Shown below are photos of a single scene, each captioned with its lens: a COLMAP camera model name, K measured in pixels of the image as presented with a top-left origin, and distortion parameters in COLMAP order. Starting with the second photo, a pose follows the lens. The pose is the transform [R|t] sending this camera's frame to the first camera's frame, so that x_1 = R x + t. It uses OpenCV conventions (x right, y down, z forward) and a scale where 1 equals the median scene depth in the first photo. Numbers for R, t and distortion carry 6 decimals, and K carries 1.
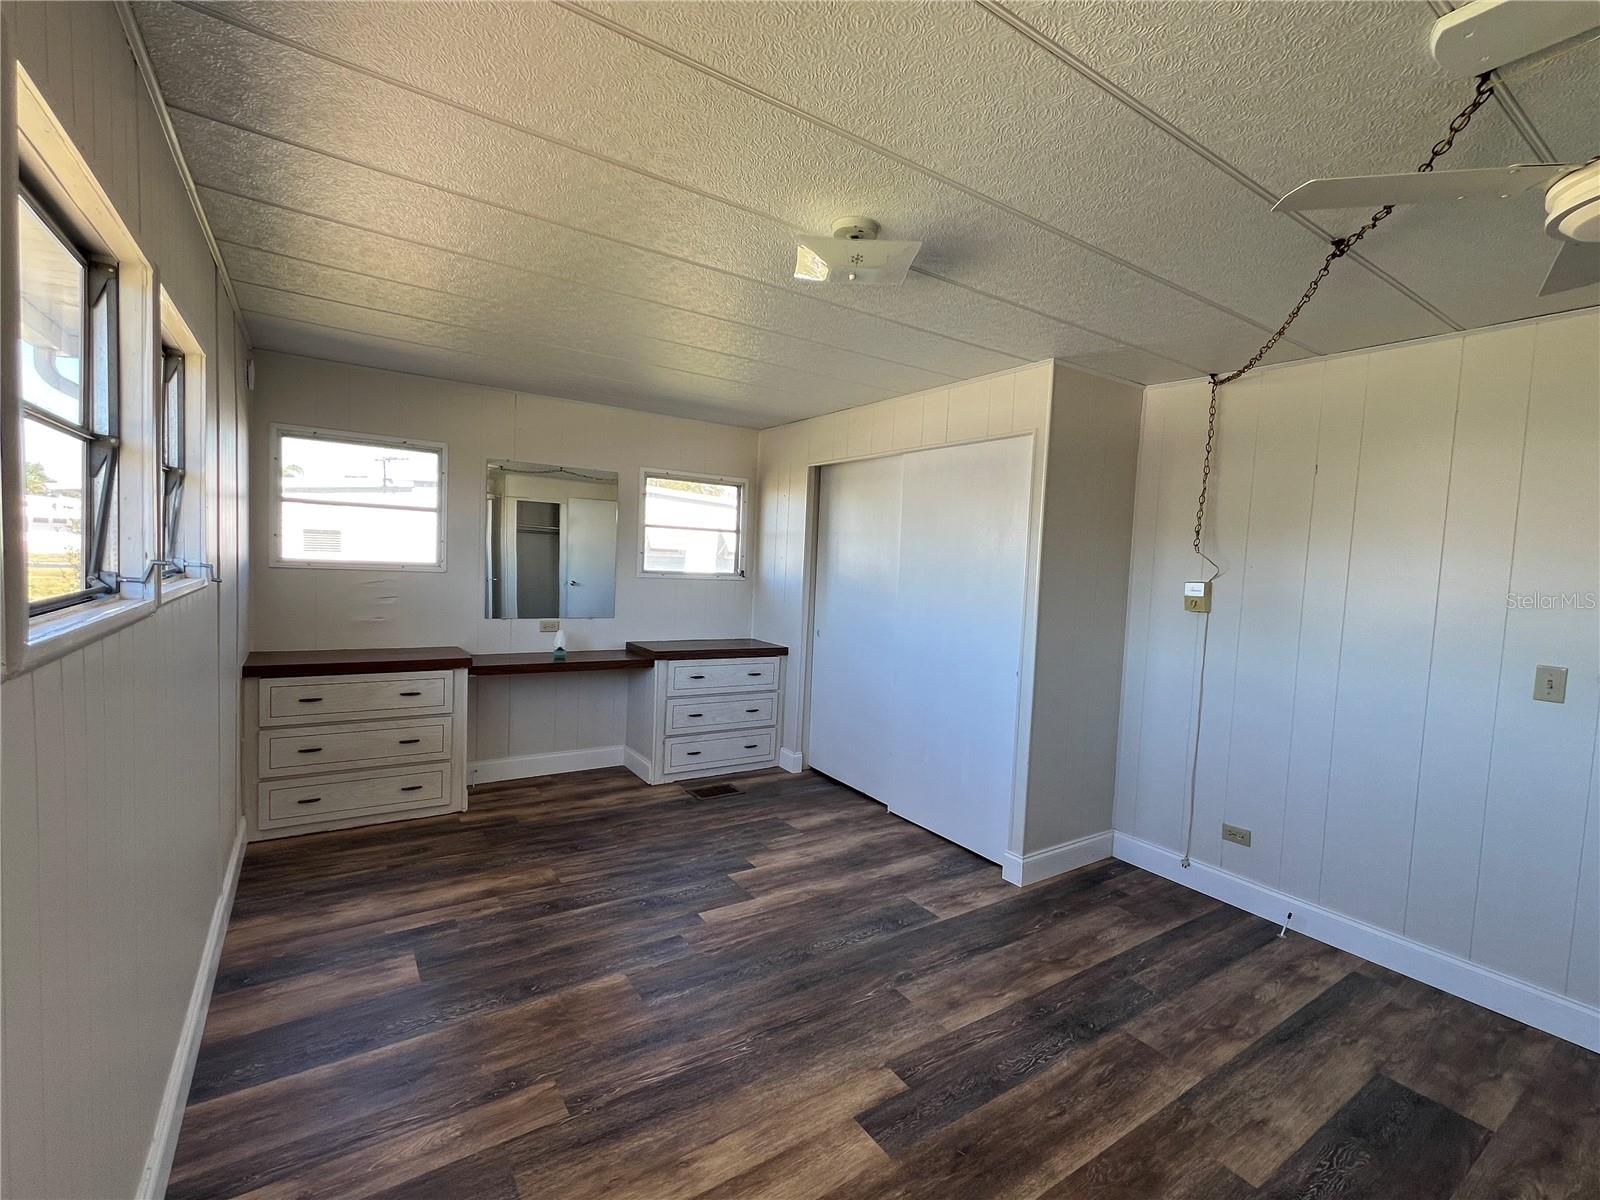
lens RADIAL K [[714.8, 0, 800.0], [0, 714.8, 600.0], [0, 0, 1]] dist [-0.000239, -0.000167]
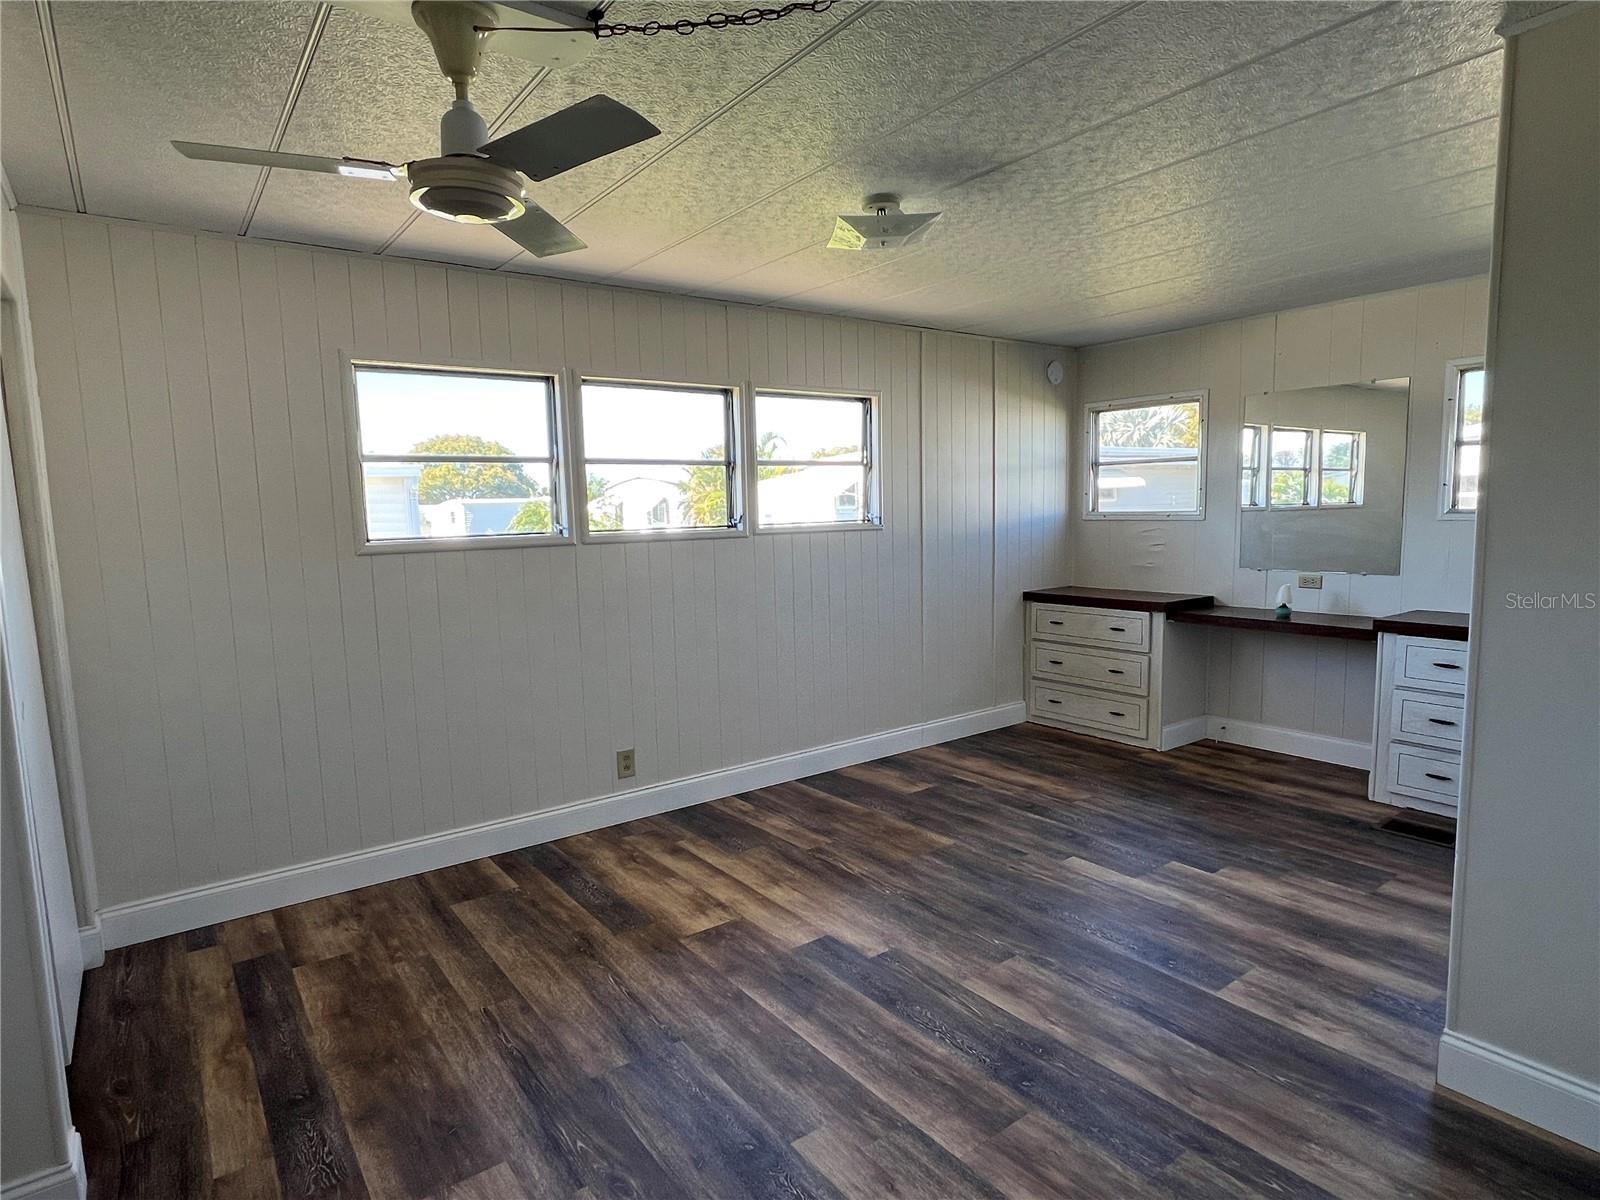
lens RADIAL K [[890.1, 0, 798.7], [0, 890.1, 607.9], [0, 0, 1]] dist [-0.001765, -0.000090]
pose [[0.040802, 0.065999, -0.996985, 0.844741], [-0.031576, 0.997403, 0.064734, 0.024226], [0.998668, 0.028839, 0.042780, 0.453698]]
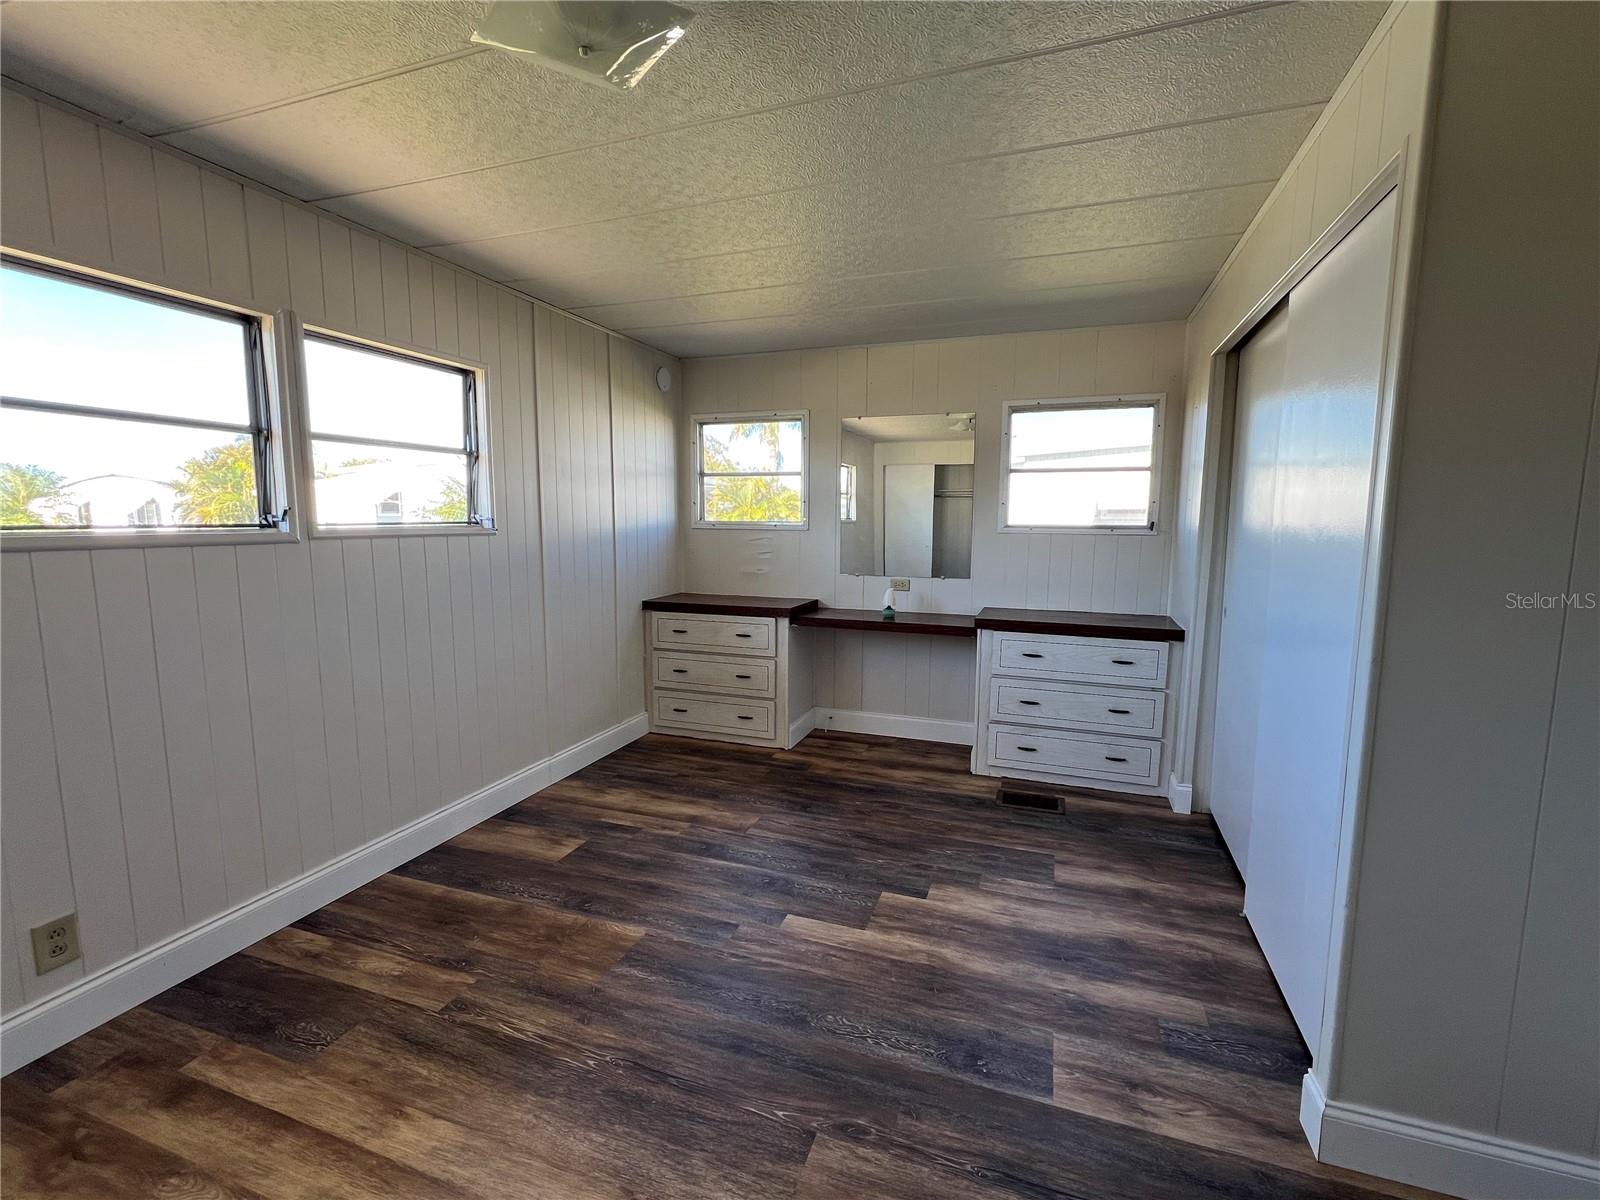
lens RADIAL K [[701.6, 0, 803.9], [0, 701.6, 601.0], [0, 0, 1]] dist [-0.002141, 0.000053]
pose [[0.593637, 0.053196, -0.802973, 0.421574], [-0.024205, 0.998542, 0.048258, 0.020275], [0.804369, -0.009212, 0.594059, 0.423376]]
